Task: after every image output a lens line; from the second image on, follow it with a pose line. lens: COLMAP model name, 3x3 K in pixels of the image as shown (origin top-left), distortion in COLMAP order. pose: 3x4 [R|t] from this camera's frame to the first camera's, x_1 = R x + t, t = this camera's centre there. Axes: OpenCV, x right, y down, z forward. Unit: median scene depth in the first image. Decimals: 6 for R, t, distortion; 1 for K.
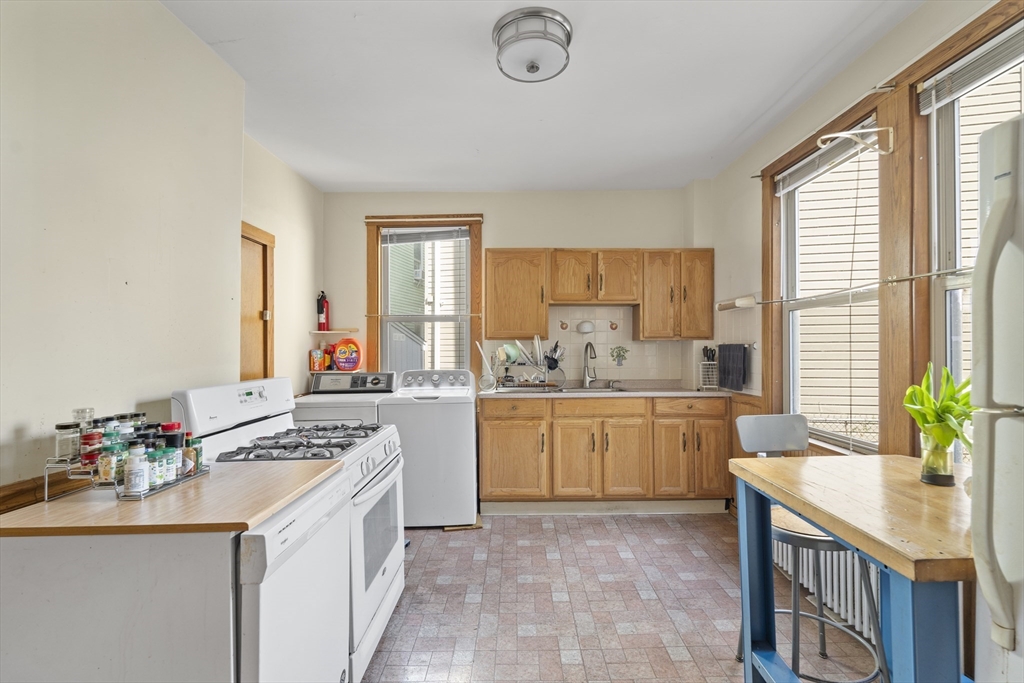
lens RADIAL K [[451.5, 0, 514.9], [0, 451.5, 350.3], [0, 0, 1]] dist [-0.002478, 0.000256]
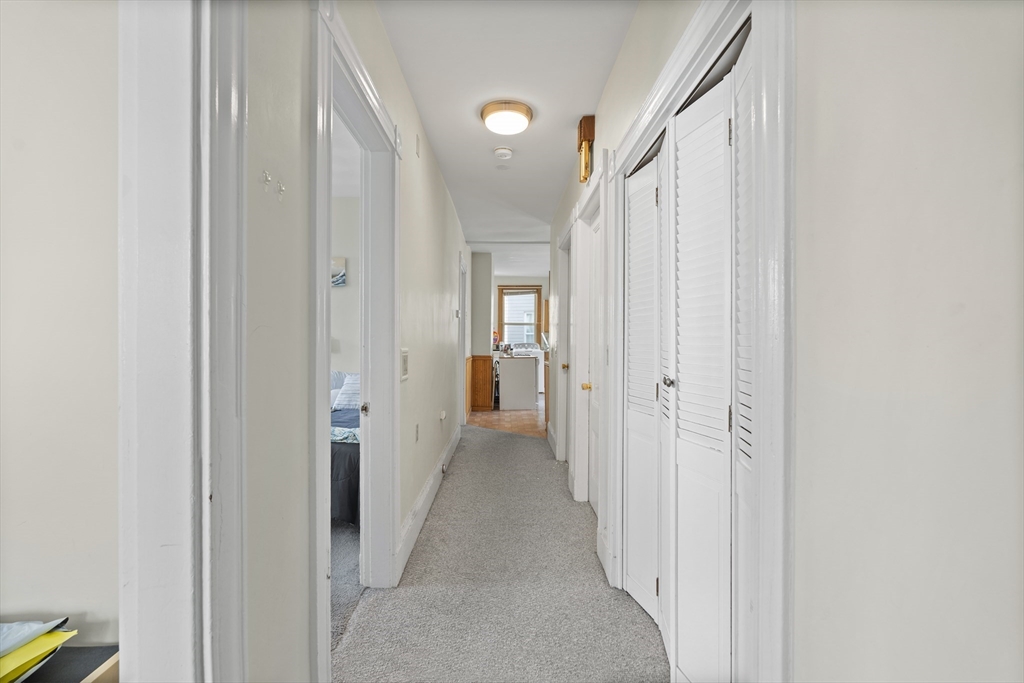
lens RADIAL K [[451.5, 0, 514.9], [0, 451.5, 350.3], [0, 0, 1]] dist [-0.002478, 0.000256]
pose [[0.999393, 0.005350, 0.034428, -0.373630], [-0.005940, 0.999837, 0.017048, 0.047015], [-0.034331, -0.017242, 0.999262, -1.967704]]
